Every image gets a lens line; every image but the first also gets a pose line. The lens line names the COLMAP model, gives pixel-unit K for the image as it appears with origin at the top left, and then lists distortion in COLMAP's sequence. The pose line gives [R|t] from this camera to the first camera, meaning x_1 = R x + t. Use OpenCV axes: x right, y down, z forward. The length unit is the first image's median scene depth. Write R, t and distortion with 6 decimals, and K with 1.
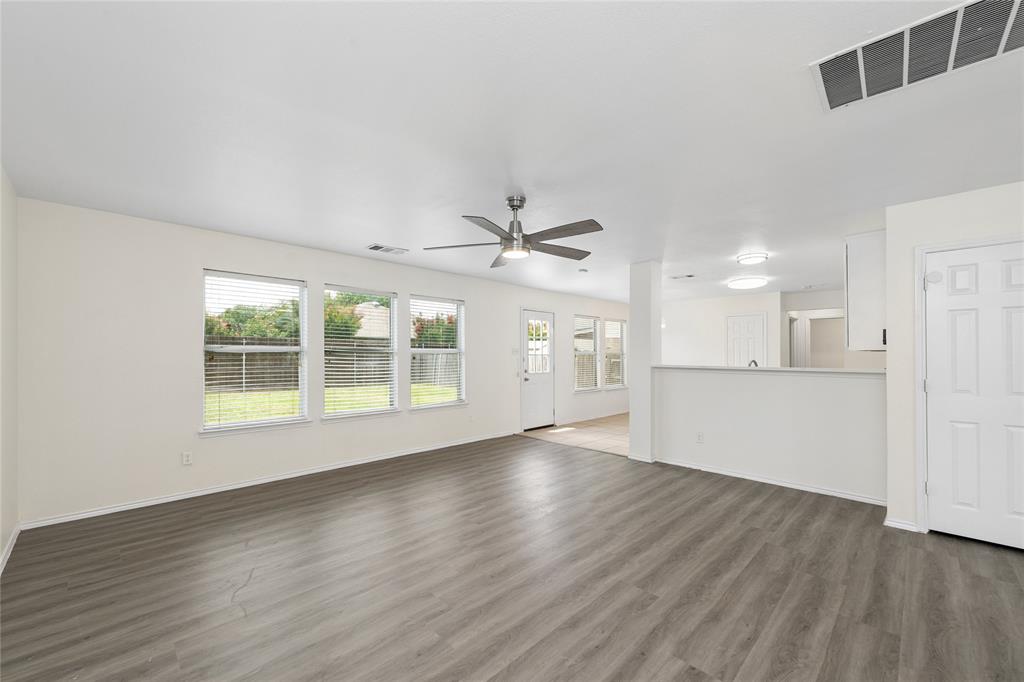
lens RADIAL K [[413.9, 0, 509.4], [0, 413.9, 354.1], [0, 0, 1]] dist [0.004653, -0.000737]
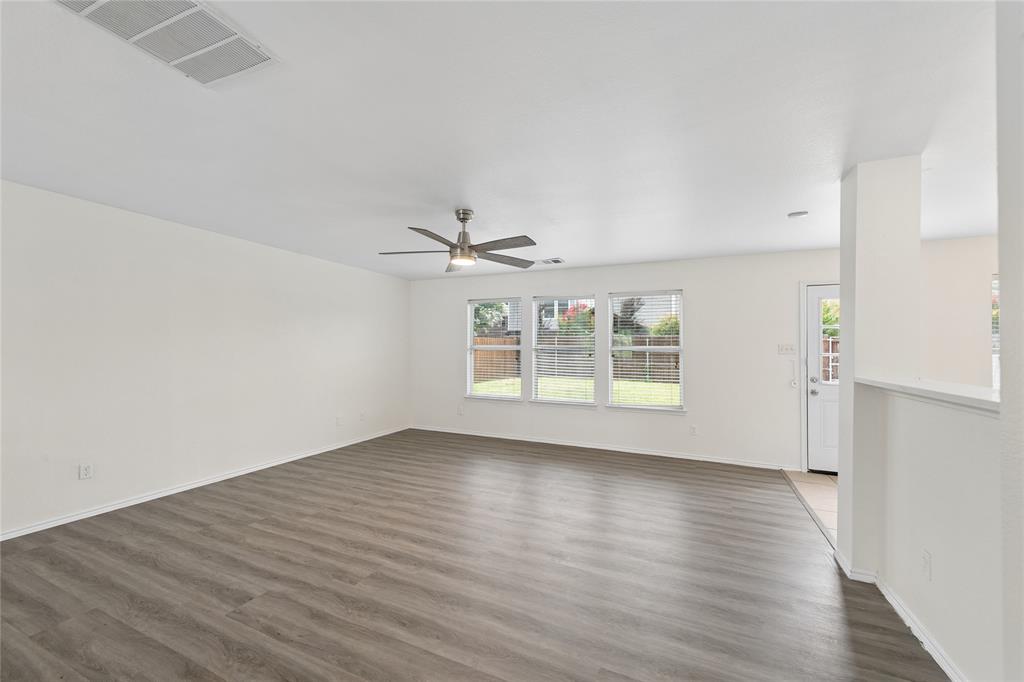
lens RADIAL K [[402.6, 0, 512.0], [0, 402.6, 341.0], [0, 0, 1]] dist [0.000981, -0.000385]
pose [[0.354335, -0.014454, -0.935007, 1.062647], [-0.008429, 0.999791, -0.018649, -0.013426], [0.935081, 0.014490, 0.354139, 0.727252]]
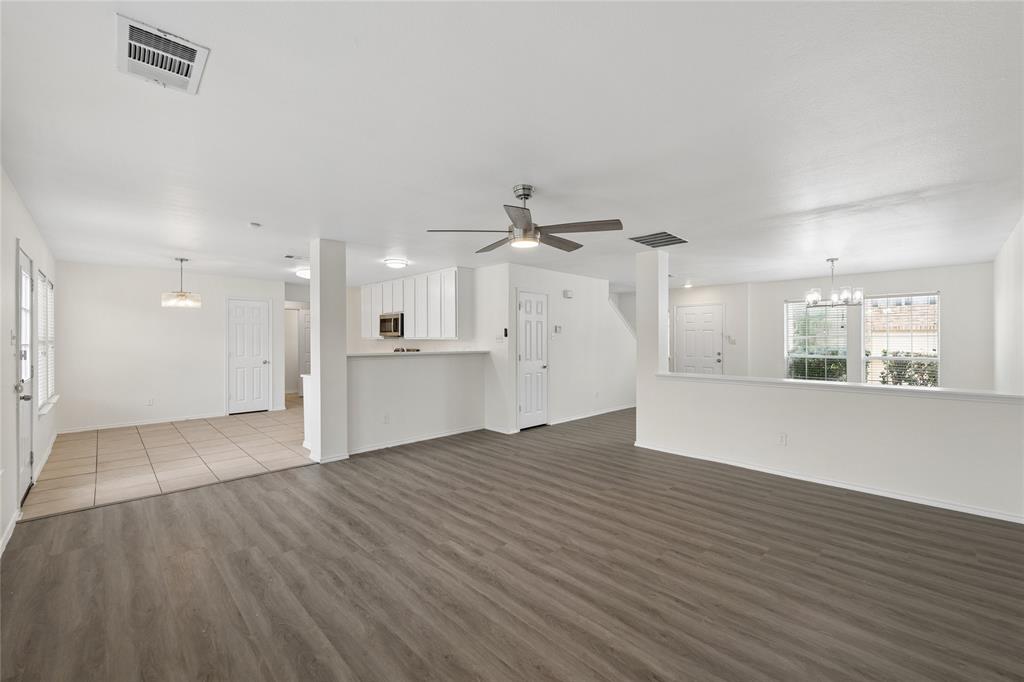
lens RADIAL K [[406.9, 0, 516.6], [0, 406.9, 337.4], [0, 0, 1]] dist [0.011668, -0.004734]
pose [[0.005253, 0.004617, 0.999976, -0.937504], [-0.001126, 0.999989, -0.004612, -0.009680], [-0.999986, -0.001101, 0.005258, 1.000095]]
